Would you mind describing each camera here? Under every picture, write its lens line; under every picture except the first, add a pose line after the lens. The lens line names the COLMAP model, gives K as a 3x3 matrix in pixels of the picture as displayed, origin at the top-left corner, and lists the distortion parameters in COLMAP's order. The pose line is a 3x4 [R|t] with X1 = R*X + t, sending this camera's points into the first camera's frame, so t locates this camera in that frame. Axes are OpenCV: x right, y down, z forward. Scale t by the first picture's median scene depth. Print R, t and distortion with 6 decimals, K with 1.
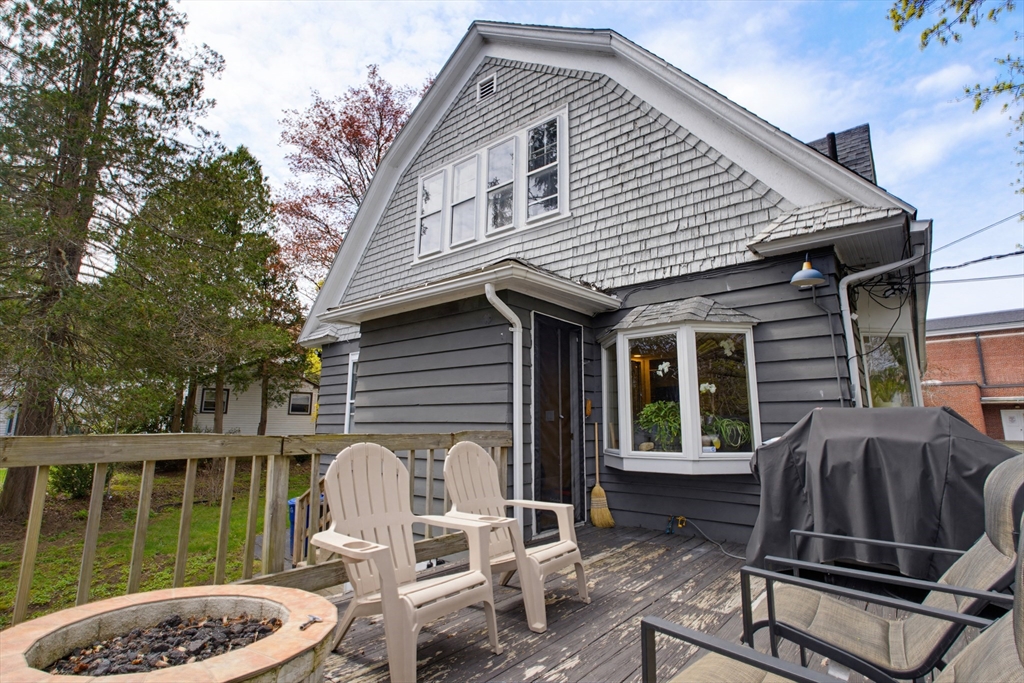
lens RADIAL K [[498.0, 0, 514.8], [0, 498.0, 342.0], [0, 0, 1]] dist [-0.013538, 0.007298]
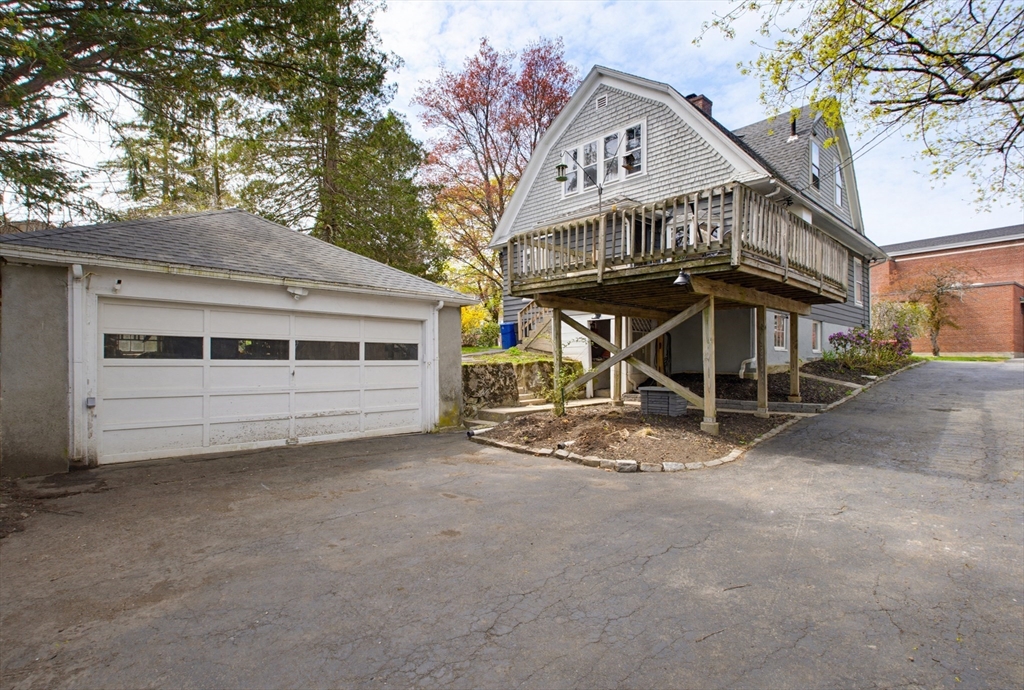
lens RADIAL K [[498.0, 0, 515.1], [0, 498.0, 346.5], [0, 0, 1]] dist [-0.013538, 0.007298]
pose [[0.992085, -0.004622, -0.125480, -0.193094], [0.022918, 0.989201, 0.144760, 0.162314], [0.123456, -0.146490, 0.981478, -1.319219]]
